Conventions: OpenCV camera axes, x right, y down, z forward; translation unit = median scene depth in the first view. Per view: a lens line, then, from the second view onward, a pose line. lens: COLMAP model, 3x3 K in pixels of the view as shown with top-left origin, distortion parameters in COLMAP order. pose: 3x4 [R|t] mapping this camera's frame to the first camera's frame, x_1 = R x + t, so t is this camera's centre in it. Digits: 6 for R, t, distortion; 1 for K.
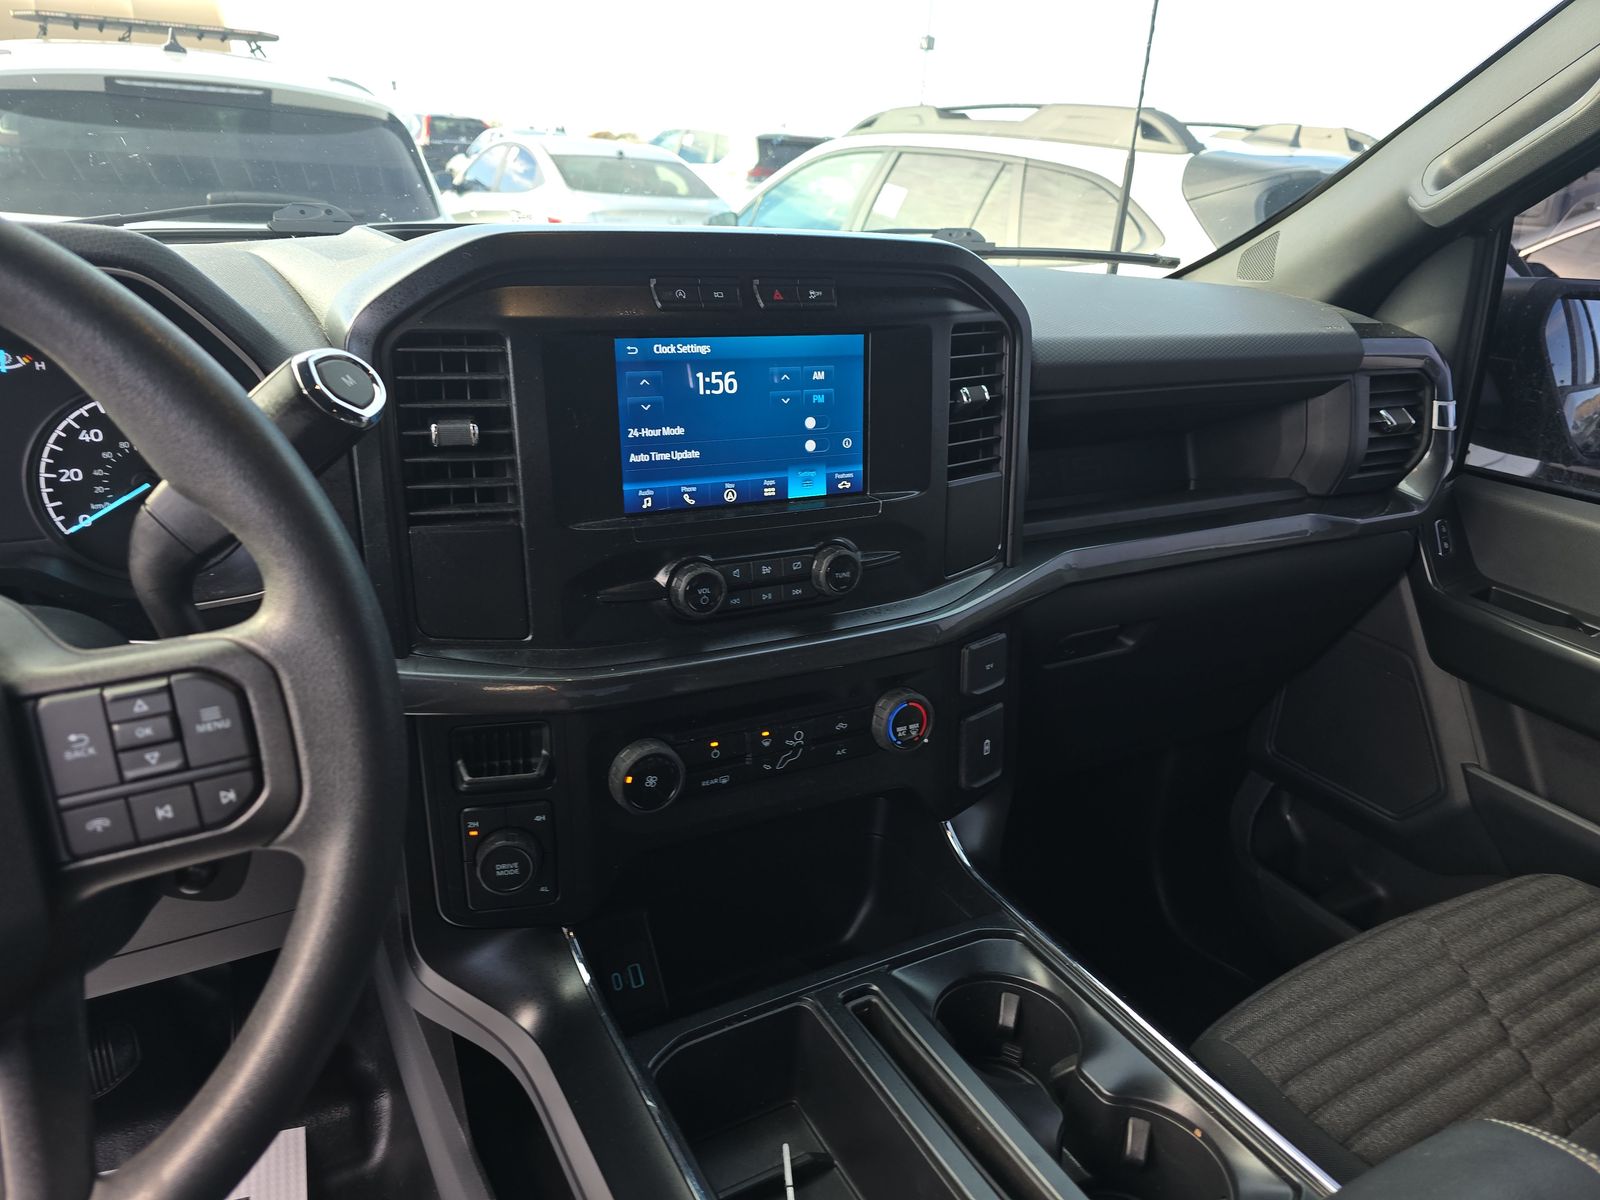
lens RADIAL K [[1069.3, 0, 797.5], [0, 1069.3, 604.4], [0, 0, 1]] dist [0.107010, -0.107676]
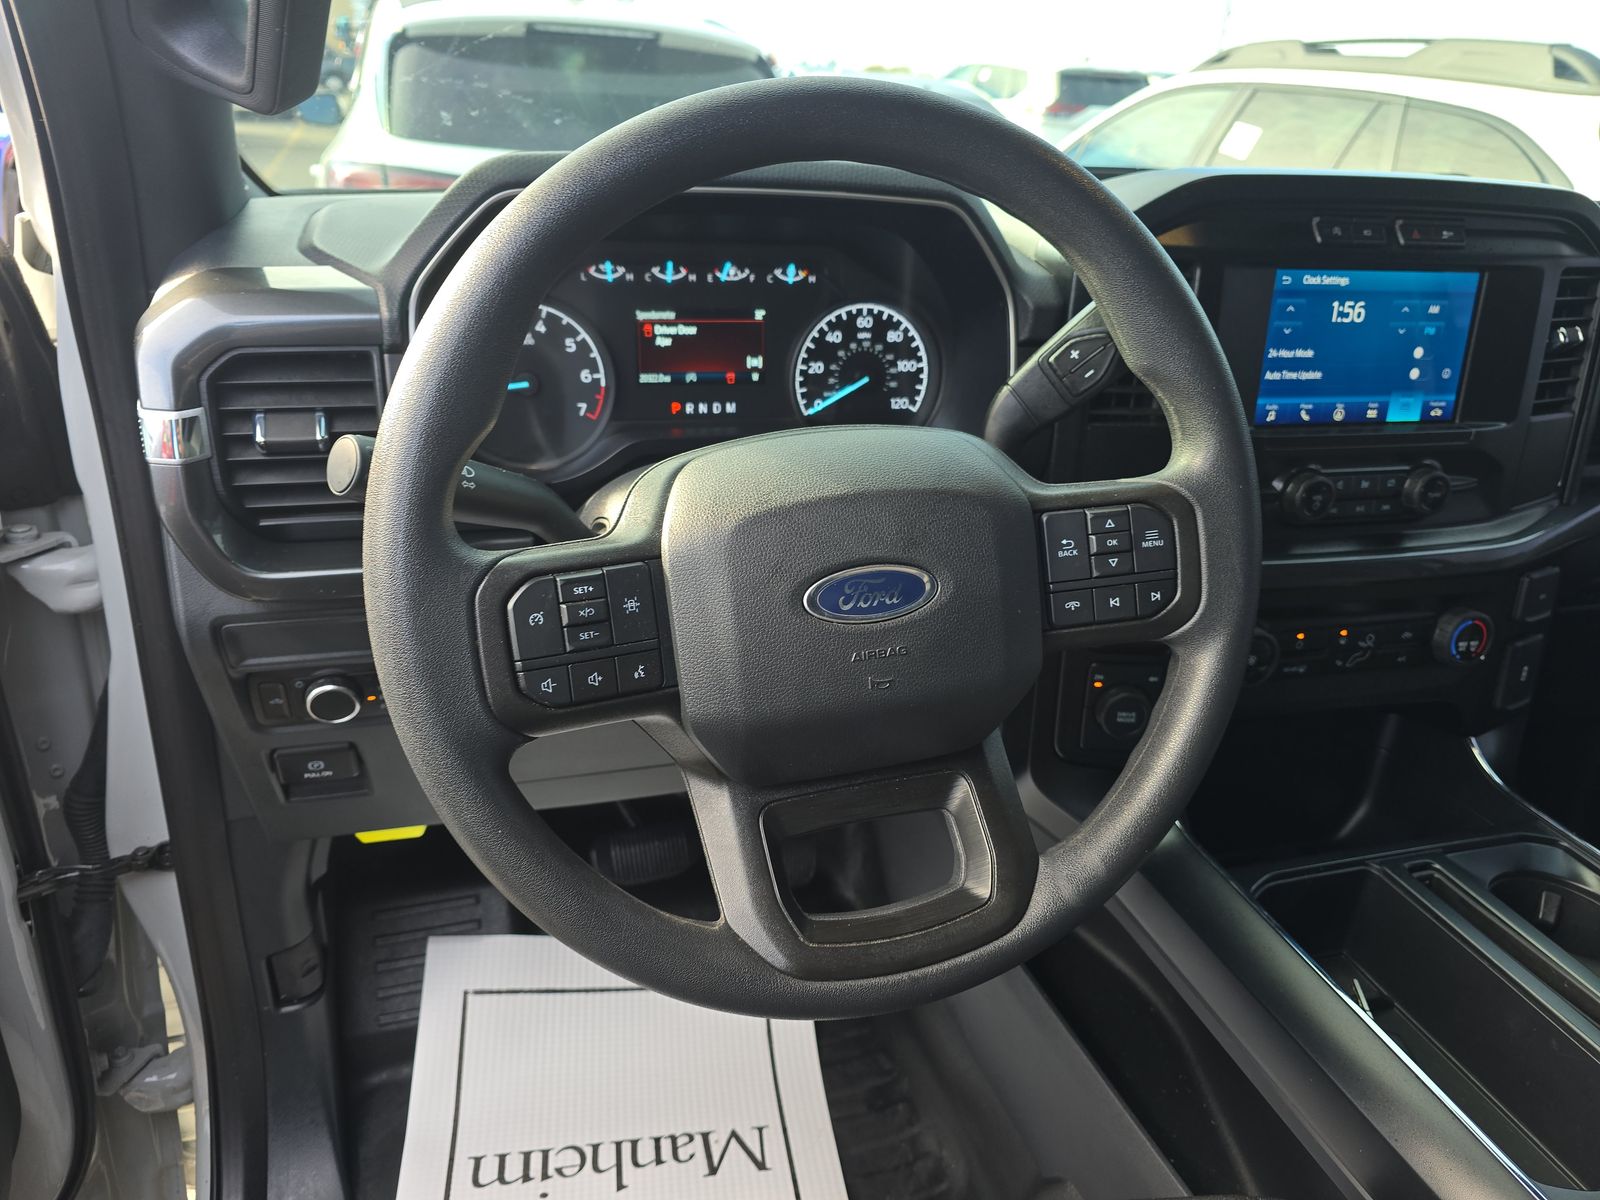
lens RADIAL K [[1090.6, 0, 800.0], [0, 1090.6, 600.0], [0, 0, 1]] dist [0.001804, -0.005066]
pose [[0.972677, 0.095520, -0.211603, -0.341235], [-0.085914, 0.994830, 0.054153, 0.074215], [0.215682, -0.034493, 0.975854, -0.222707]]
